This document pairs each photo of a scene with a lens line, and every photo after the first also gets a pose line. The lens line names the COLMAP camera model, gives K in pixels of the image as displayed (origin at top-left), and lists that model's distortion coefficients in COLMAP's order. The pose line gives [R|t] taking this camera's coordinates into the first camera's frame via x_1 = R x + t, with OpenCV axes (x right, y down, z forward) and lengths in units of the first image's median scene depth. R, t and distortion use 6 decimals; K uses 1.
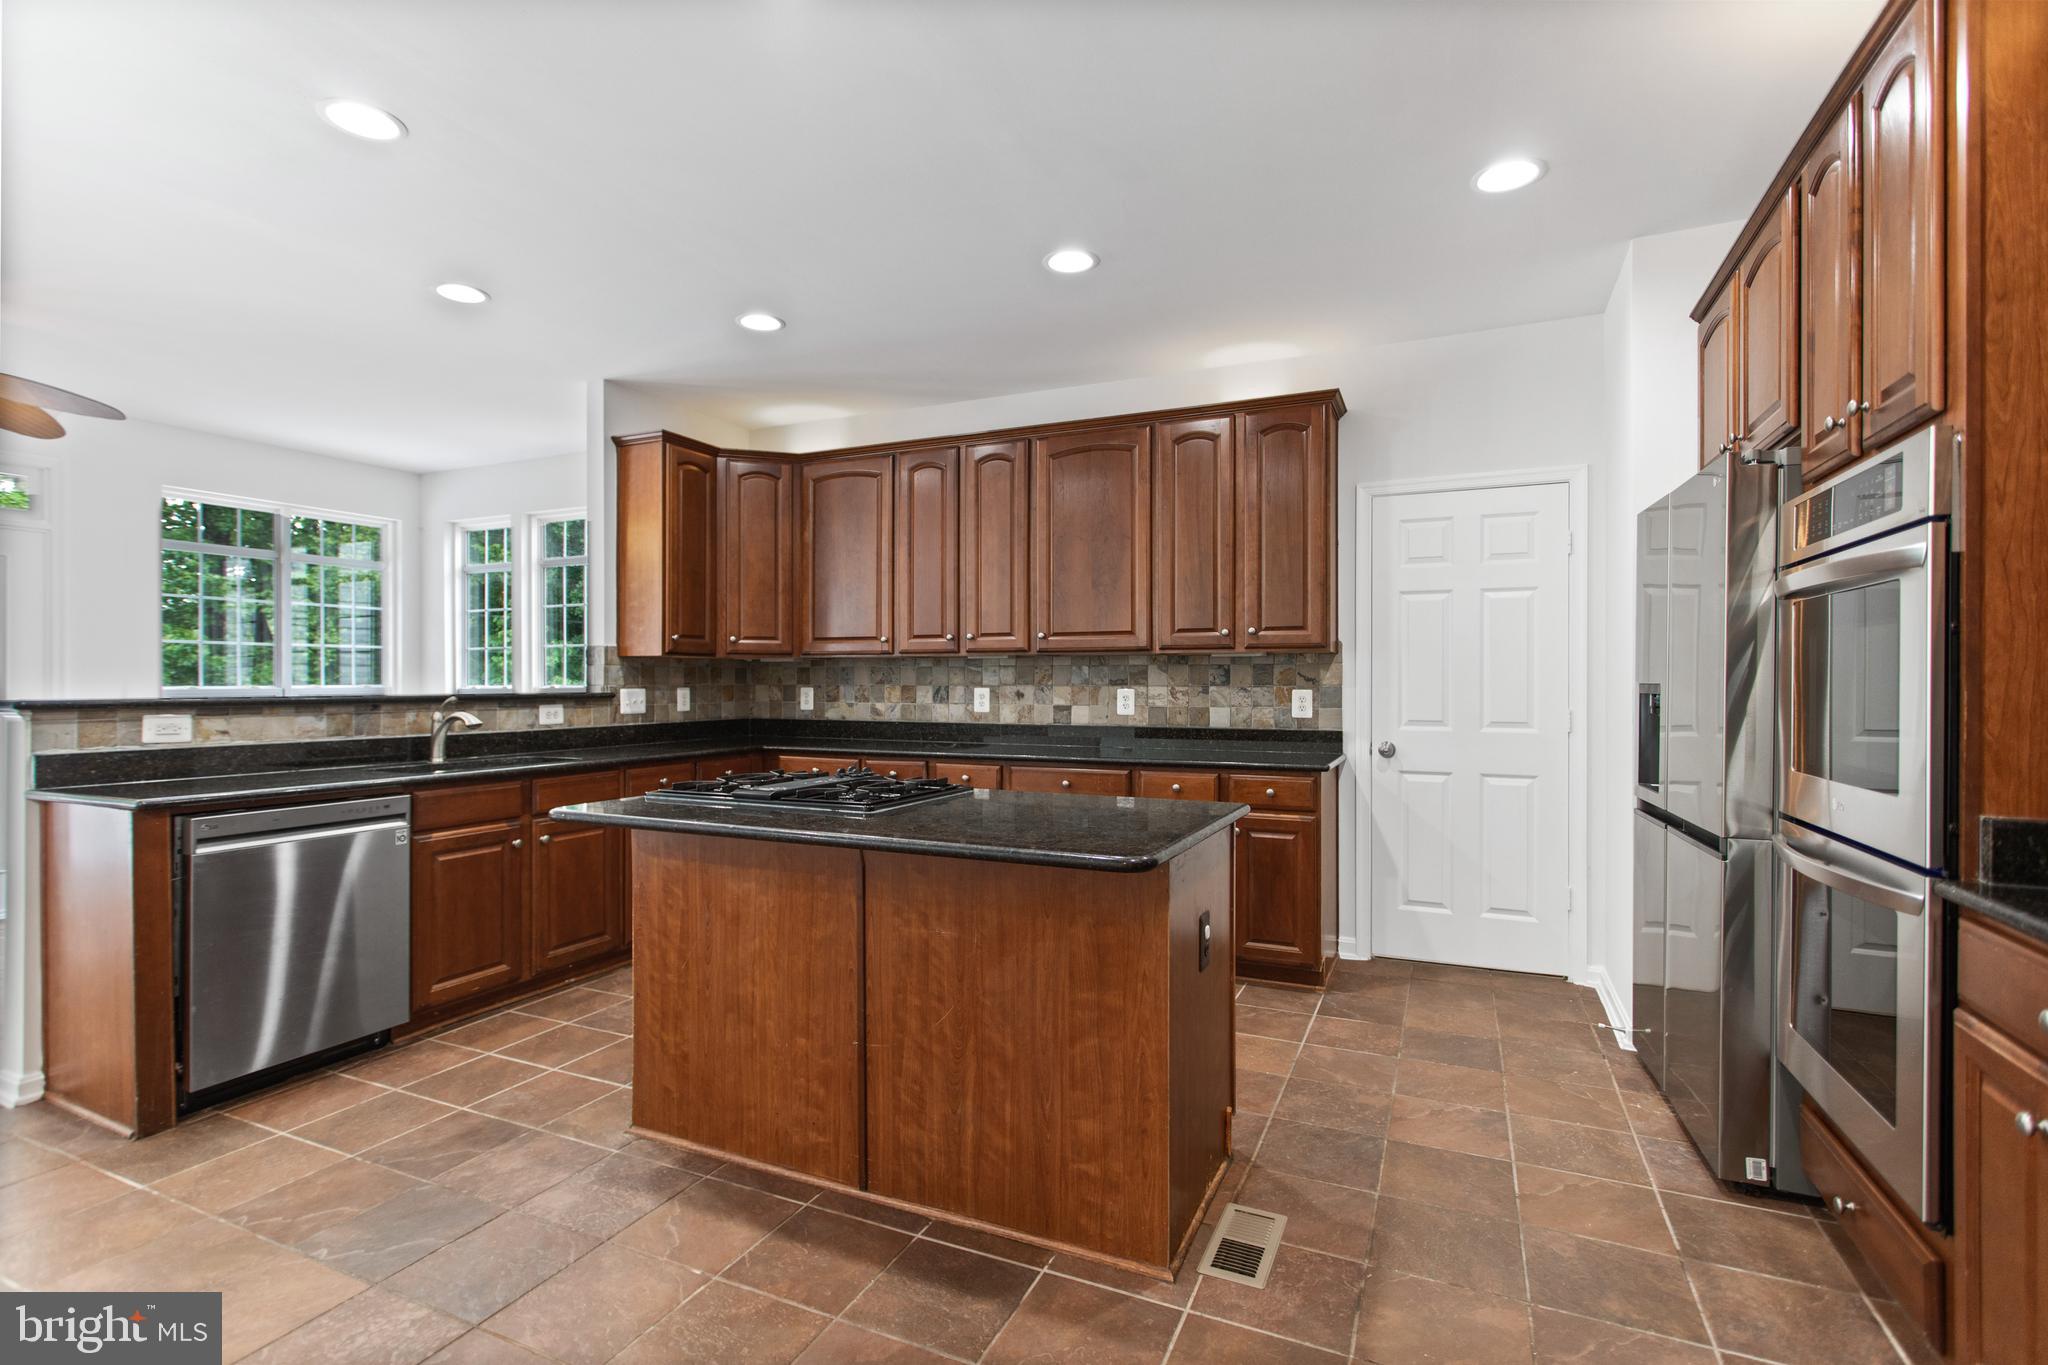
lens RADIAL K [[953.8, 0, 1022.6], [0, 953.8, 680.0], [0, 0, 1]] dist [-0.002076, 0.003780]
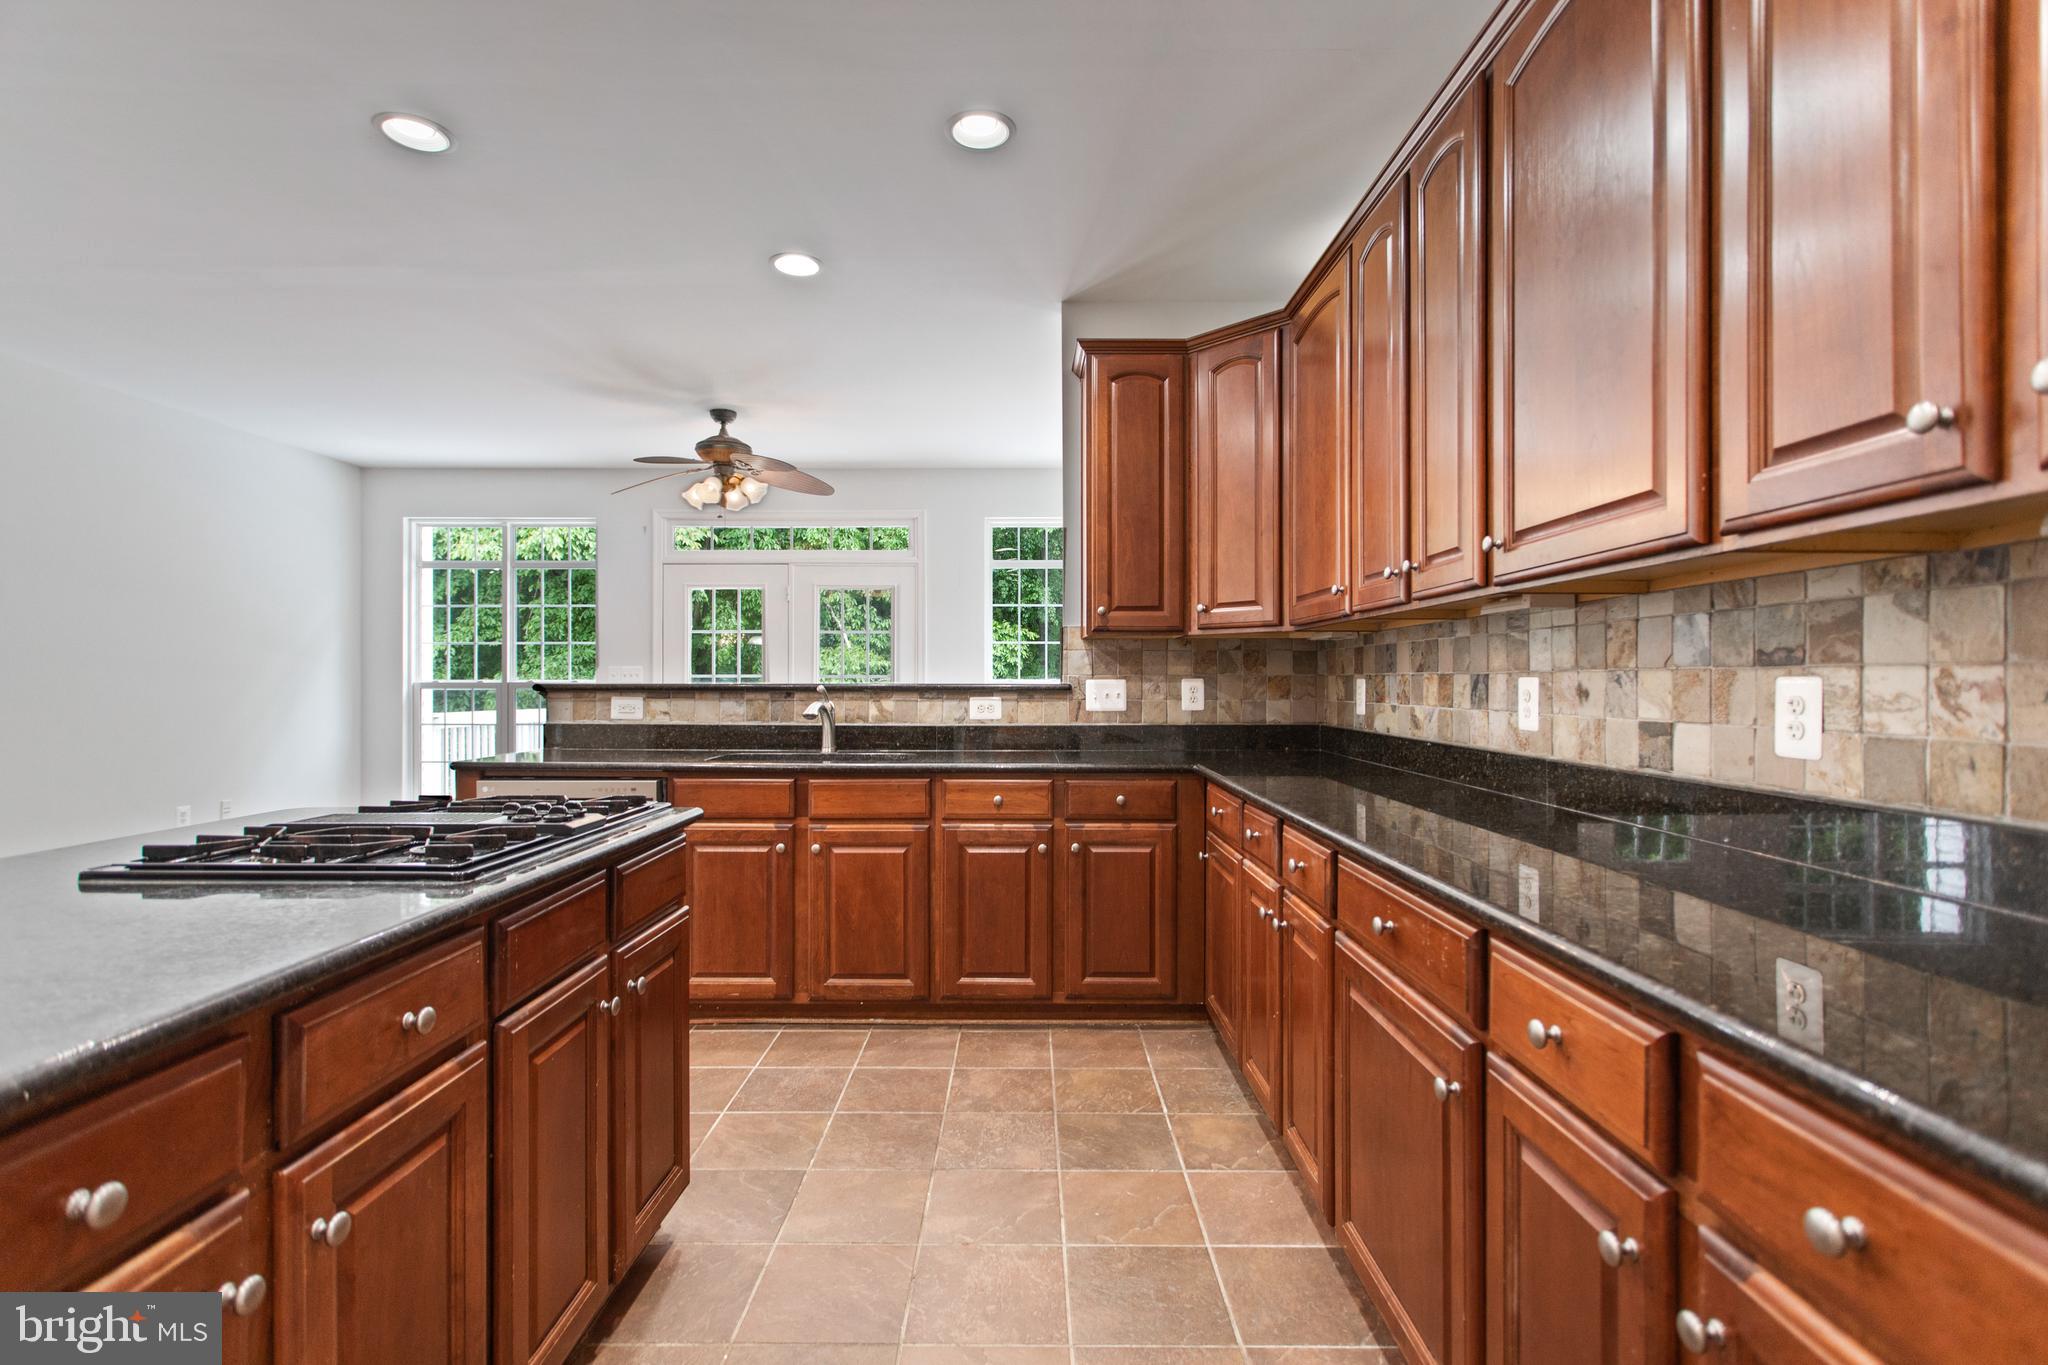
lens RADIAL K [[953.8, 0, 1017.7], [0, 953.8, 674.1], [0, 0, 1]] dist [-0.002076, 0.003780]
pose [[0.410163, -0.006557, -0.911989, 0.319026], [0.000353, 0.999975, -0.007031, 0.011637], [0.912012, 0.002562, 0.410155, 0.692521]]
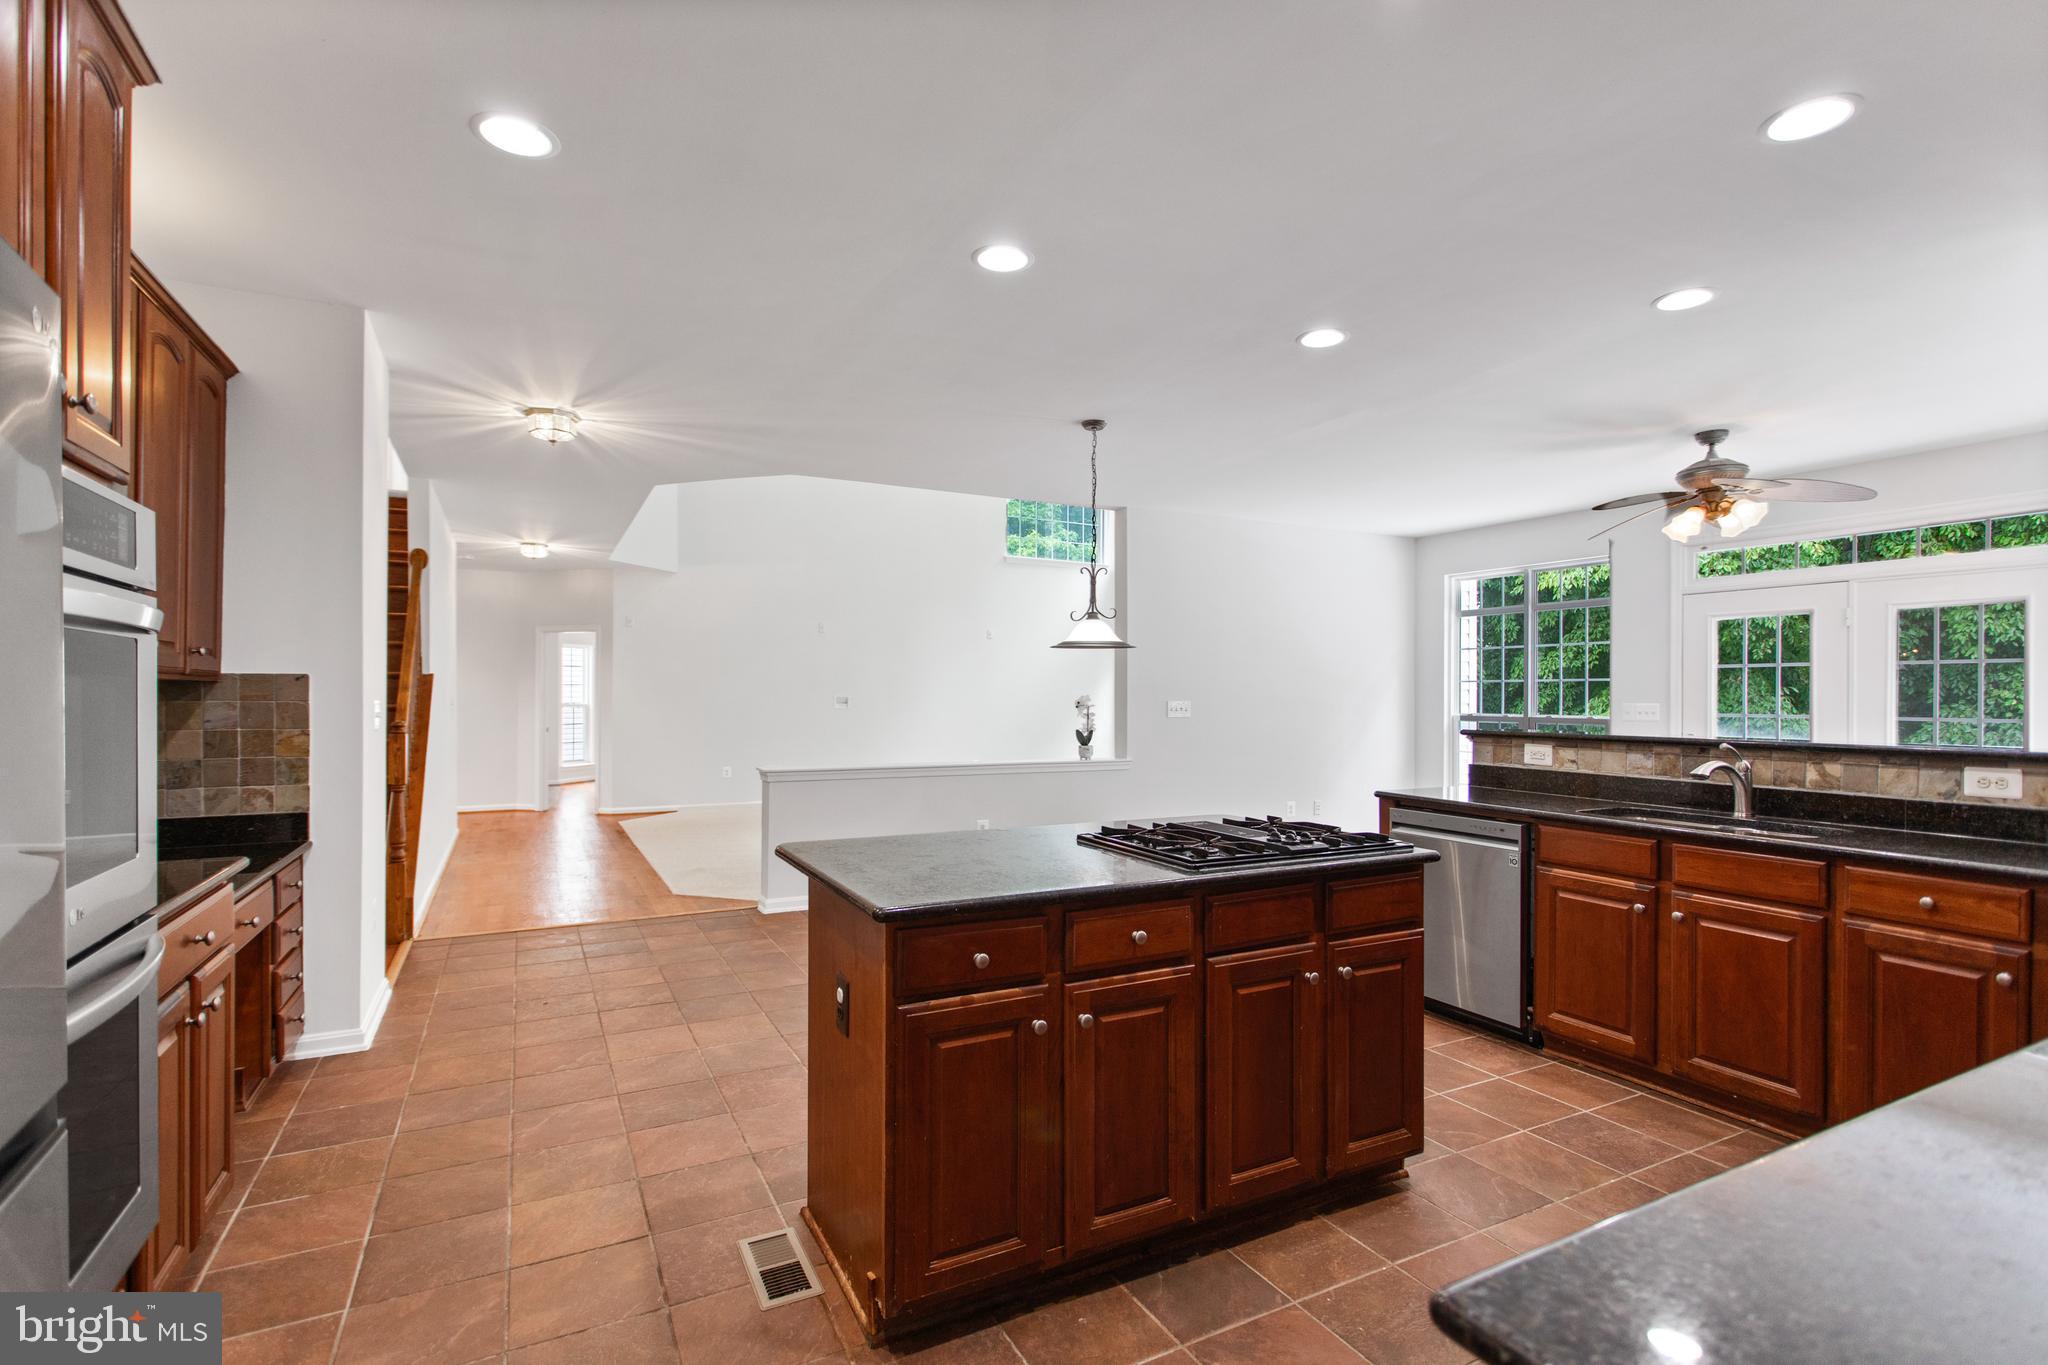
lens RADIAL K [[953.8, 0, 1021.8], [0, 953.8, 693.1], [0, 0, 1]] dist [-0.002076, 0.003780]
pose [[-0.614211, -0.005947, -0.789119, 0.440680], [-0.005214, 0.999980, -0.003478, -0.019497], [0.789124, 0.001978, -0.614230, 0.906559]]
